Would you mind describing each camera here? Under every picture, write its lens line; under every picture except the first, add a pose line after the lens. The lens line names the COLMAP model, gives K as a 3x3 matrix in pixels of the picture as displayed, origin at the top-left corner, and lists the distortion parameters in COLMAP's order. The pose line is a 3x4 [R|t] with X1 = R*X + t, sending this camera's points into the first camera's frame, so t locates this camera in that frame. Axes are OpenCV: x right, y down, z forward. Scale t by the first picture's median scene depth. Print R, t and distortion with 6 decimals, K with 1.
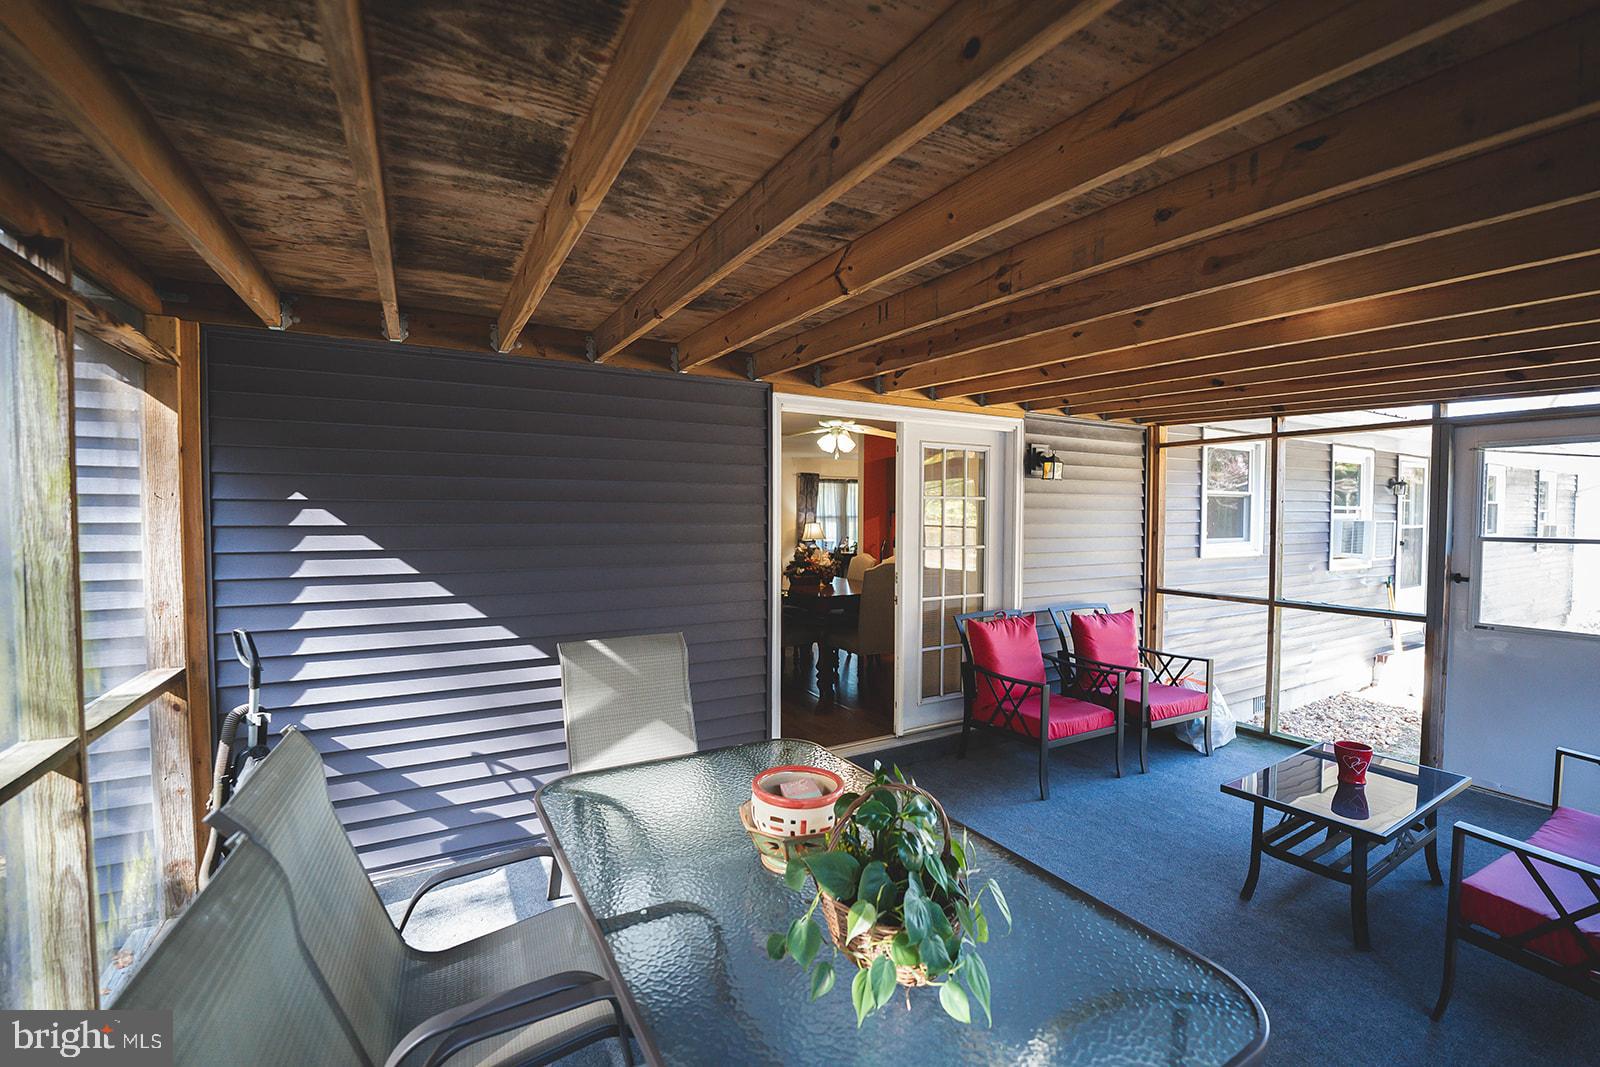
lens RADIAL K [[657.1, 0, 794.3], [0, 657.1, 533.4], [0, 0, 1]] dist [-0.030537, 0.000052]
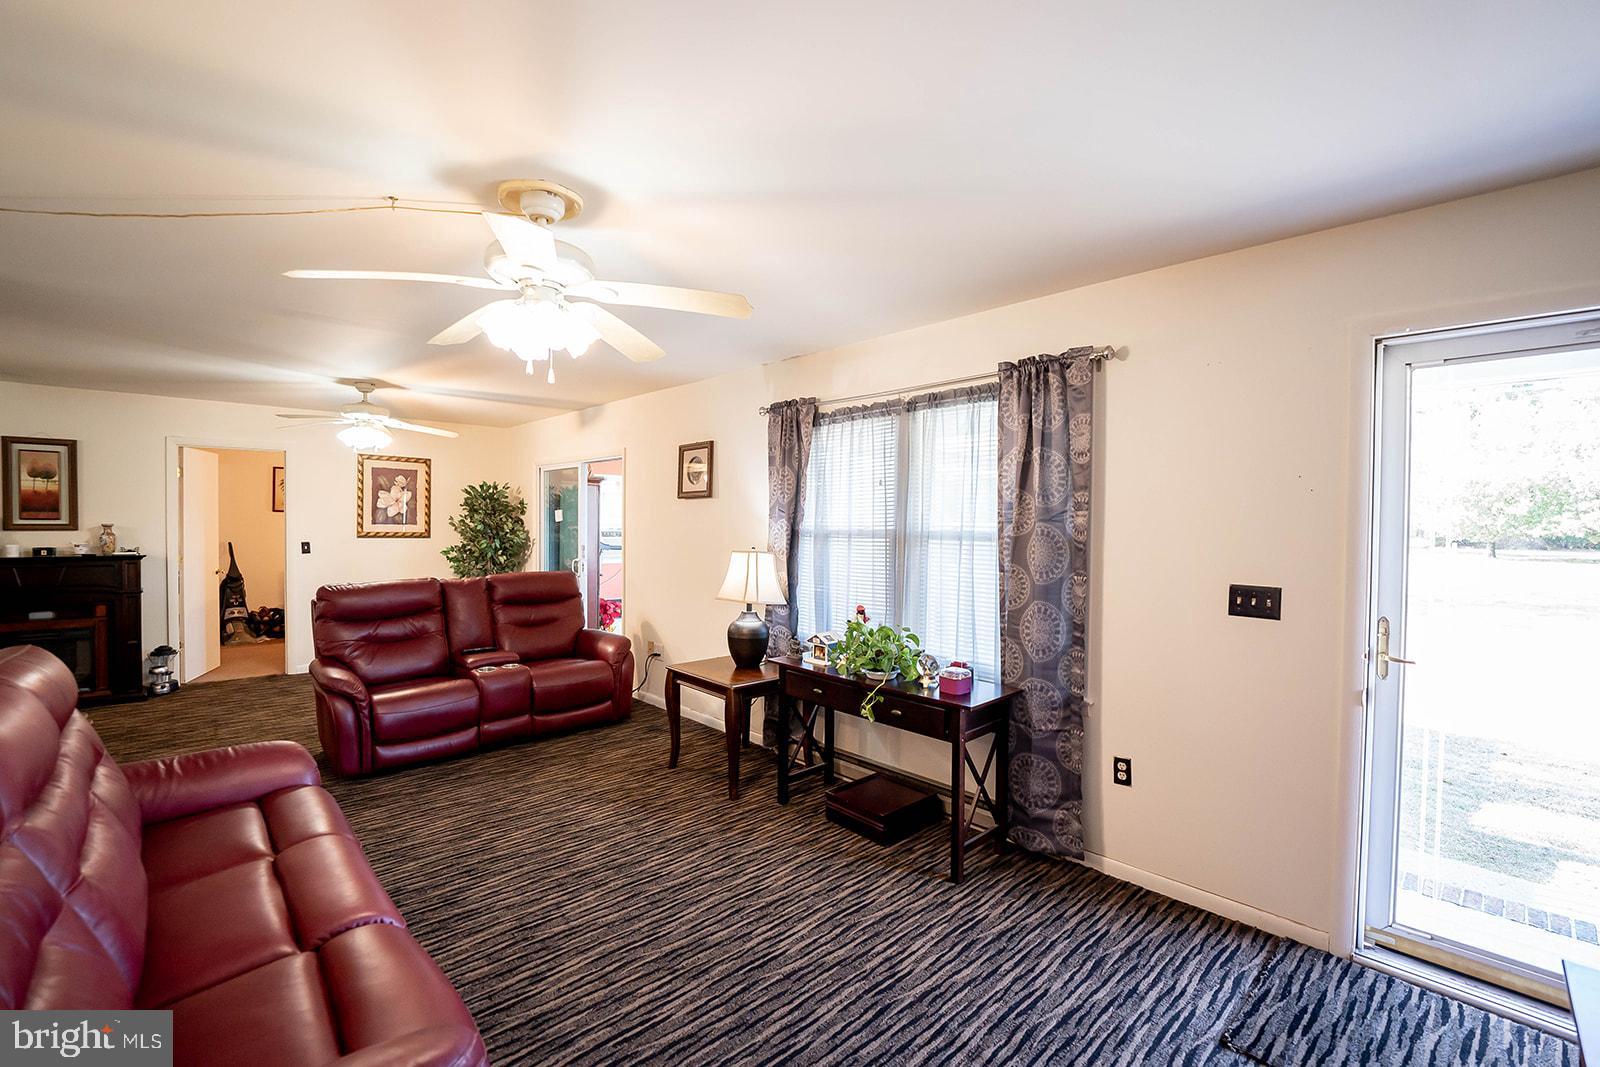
lens RADIAL K [[679.4, 0, 800.0], [0, 679.4, 533.5], [0, 0, 1]] dist [-0.025031, 0.000117]
pose [[0.253908, 0.016931, -0.967080, 0.352929], [-0.036998, 0.999285, 0.007781, -0.026531], [0.966520, 0.033804, 0.254353, 0.898814]]
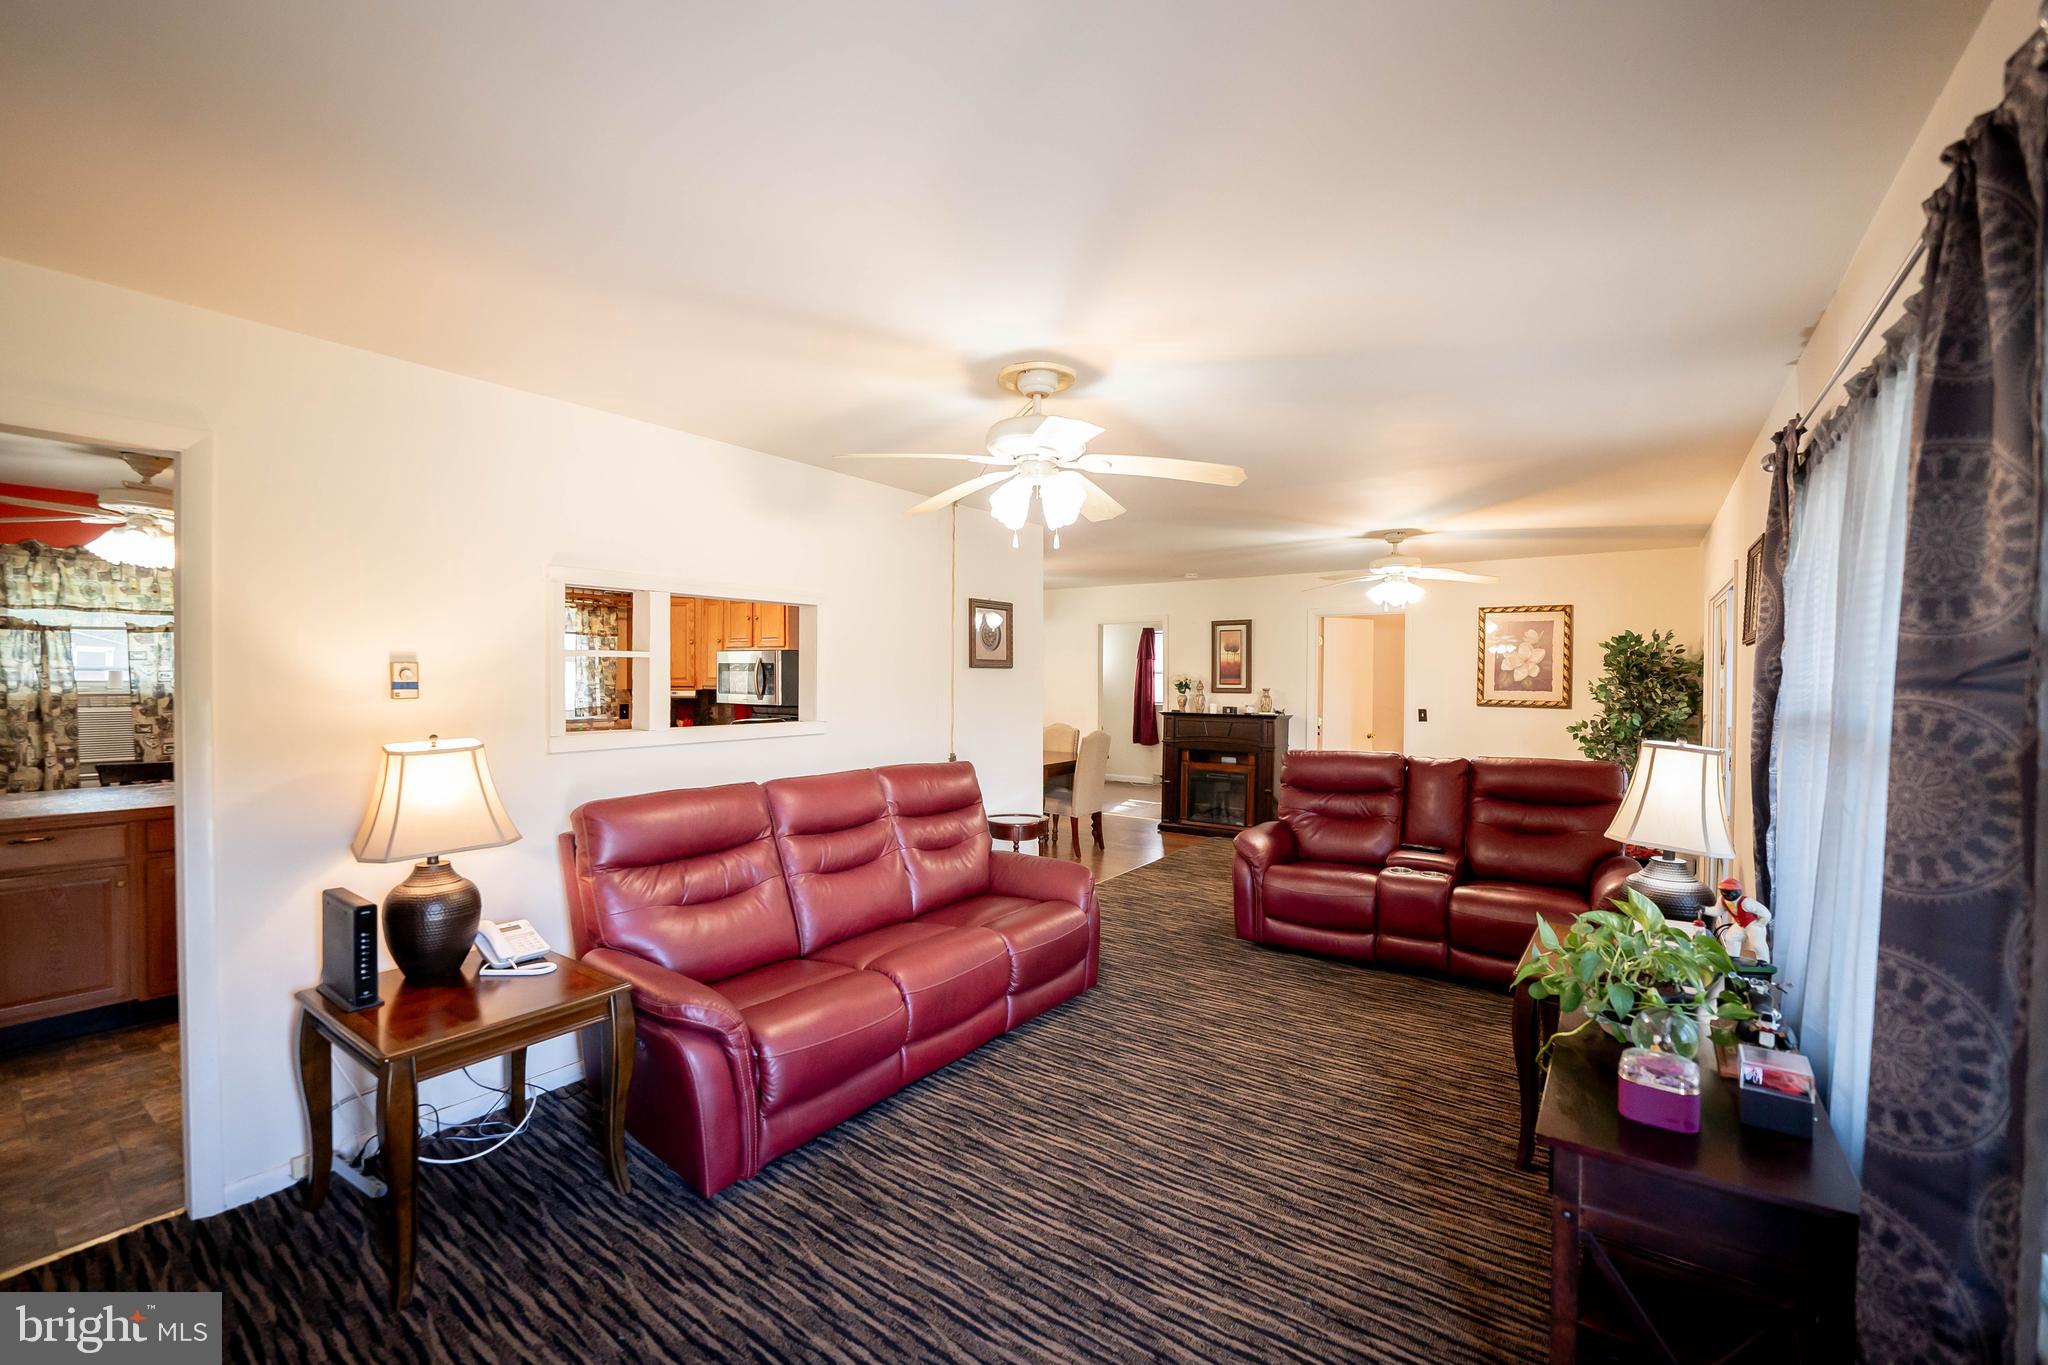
lens RADIAL K [[841.1, 0, 1016.7], [0, 841.1, 682.3], [0, 0, 1]] dist [-0.030537, 0.000052]
pose [[-0.908238, -0.005295, -0.418420, 0.266308], [-0.019980, 0.999328, 0.030723, -0.033345], [0.417976, 0.036264, -0.907734, 1.078803]]
